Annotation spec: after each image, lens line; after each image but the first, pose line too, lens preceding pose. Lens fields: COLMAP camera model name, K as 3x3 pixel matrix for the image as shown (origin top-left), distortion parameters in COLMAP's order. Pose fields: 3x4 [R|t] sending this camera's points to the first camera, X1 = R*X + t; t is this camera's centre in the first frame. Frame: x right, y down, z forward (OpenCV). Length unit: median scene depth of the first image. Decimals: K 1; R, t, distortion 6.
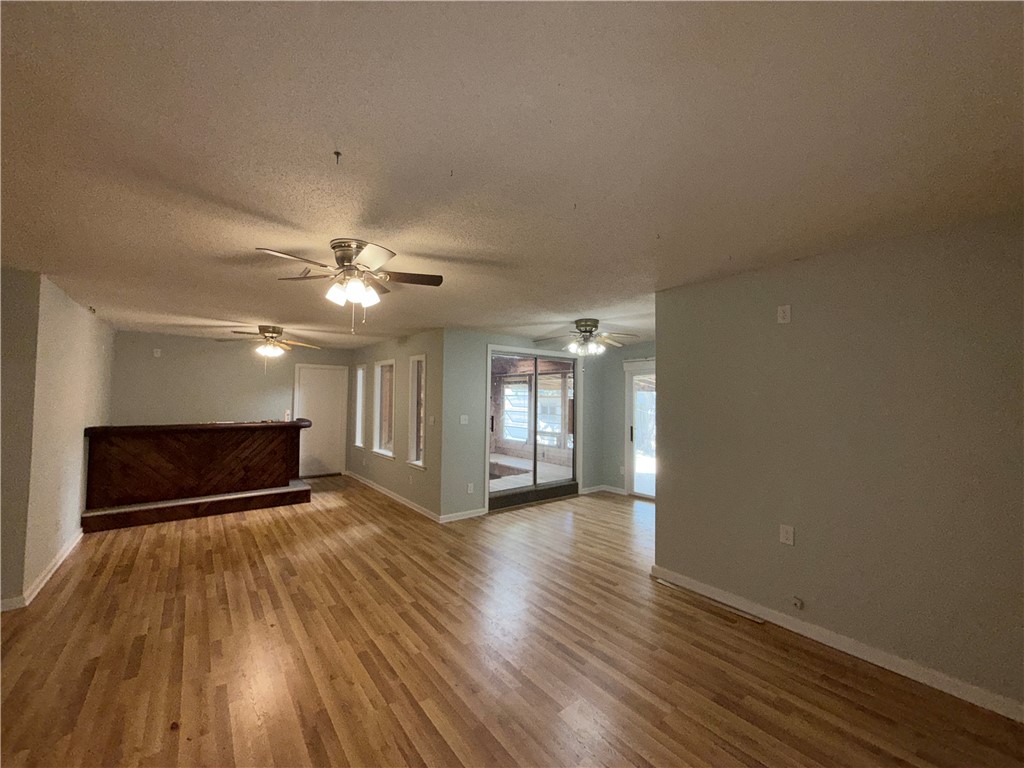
lens RADIAL K [[407.1, 0, 513.6], [0, 407.1, 385.2], [0, 0, 1]] dist [0.000727, 0.000270]
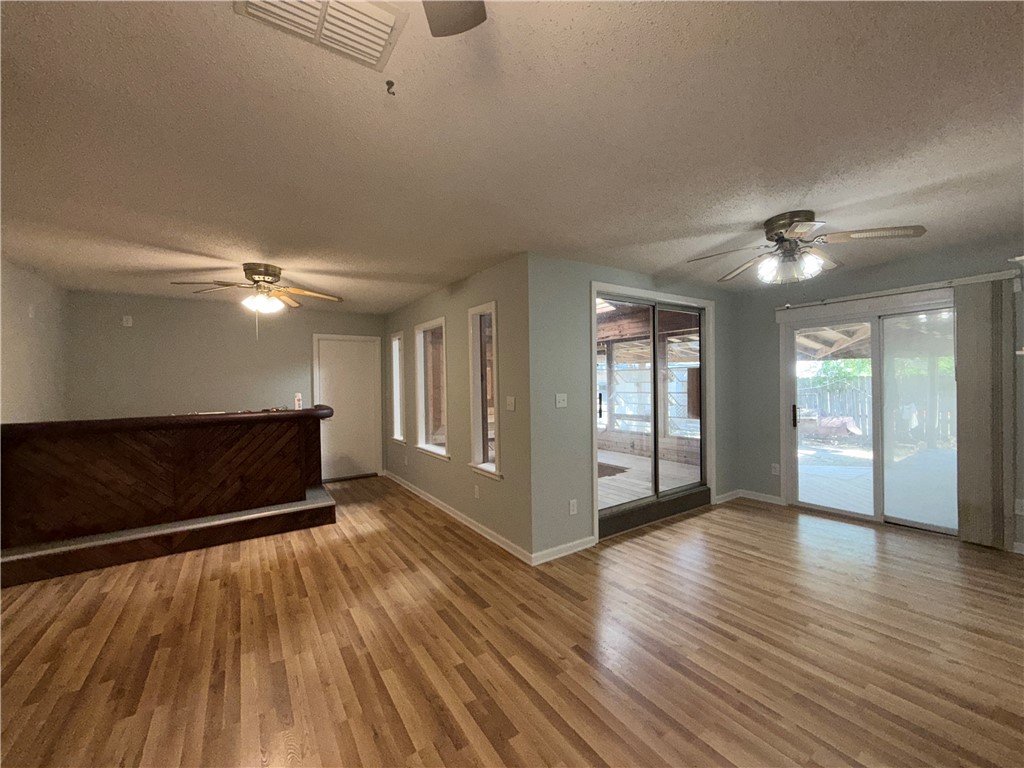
lens RADIAL K [[407.1, 0, 513.7], [0, 407.1, 381.9], [0, 0, 1]] dist [0.000727, 0.000270]
pose [[0.996924, -0.027973, -0.073210, -0.143411], [0.030386, 0.999024, 0.032059, 0.032660], [0.072241, -0.034185, 0.996801, 0.353296]]
